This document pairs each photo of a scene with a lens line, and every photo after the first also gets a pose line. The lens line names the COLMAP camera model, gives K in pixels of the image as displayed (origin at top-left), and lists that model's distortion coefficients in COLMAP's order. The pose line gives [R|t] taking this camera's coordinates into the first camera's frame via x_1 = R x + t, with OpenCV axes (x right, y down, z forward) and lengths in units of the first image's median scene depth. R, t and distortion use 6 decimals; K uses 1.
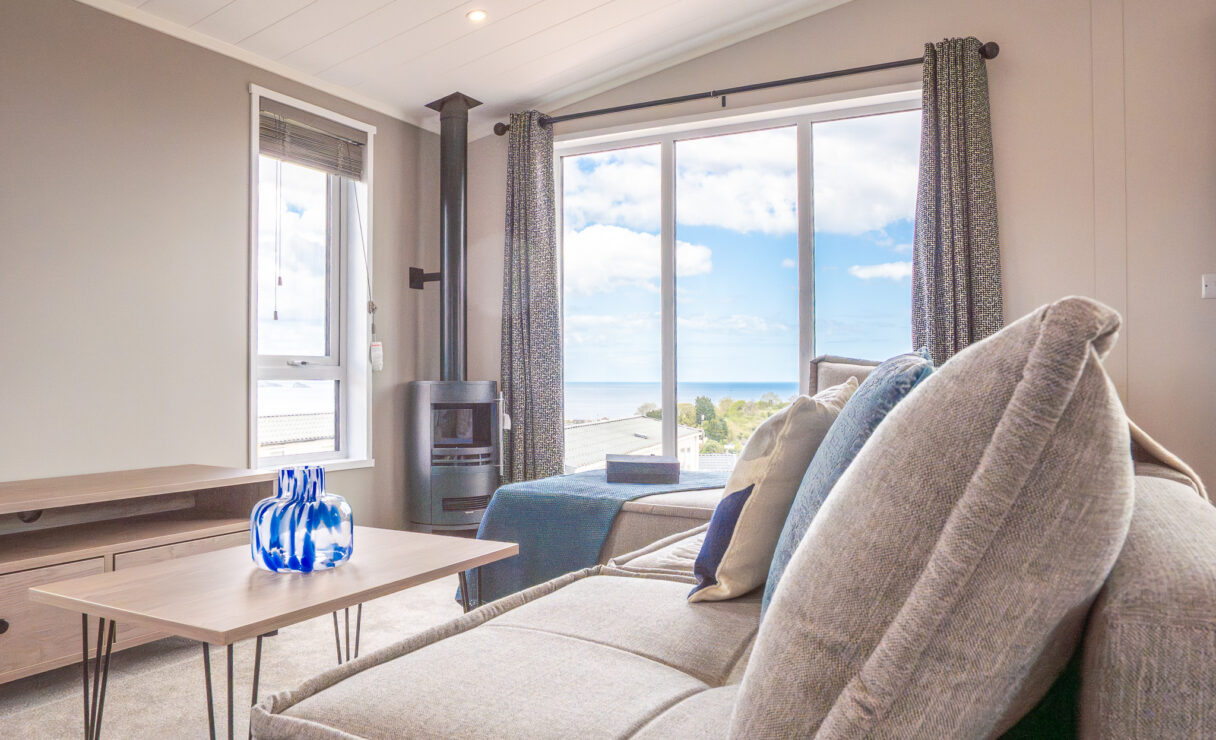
lens RADIAL K [[861.4, 0, 640.9], [0, 861.4, 360.4], [0, 0, 1]] dist [-0.046107, -0.000605]
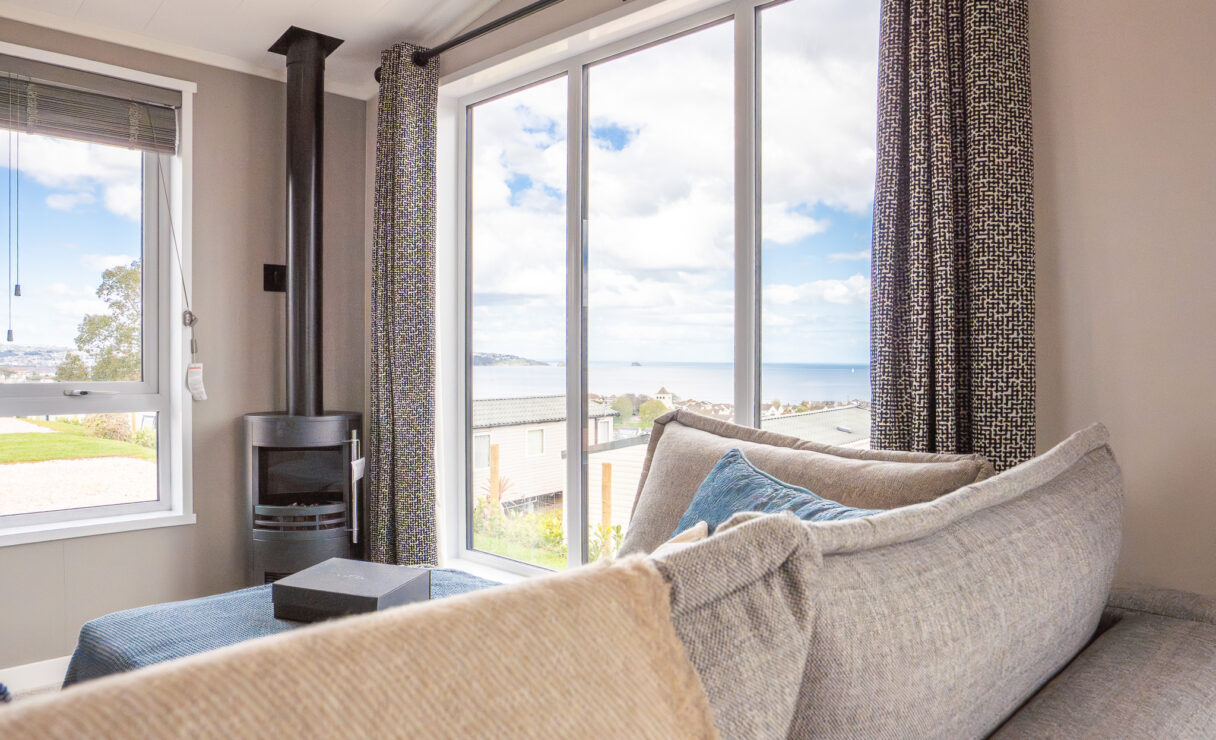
lens RADIAL K [[861.4, 0, 607.4], [0, 861.4, 370.6], [0, 0, 1]] dist [-0.046107, -0.000605]
pose [[0.955699, 0.010162, -0.294171, 0.261753], [-0.001337, 0.999543, 0.030184, -0.037483], [0.294344, -0.028454, 0.955276, 0.363188]]
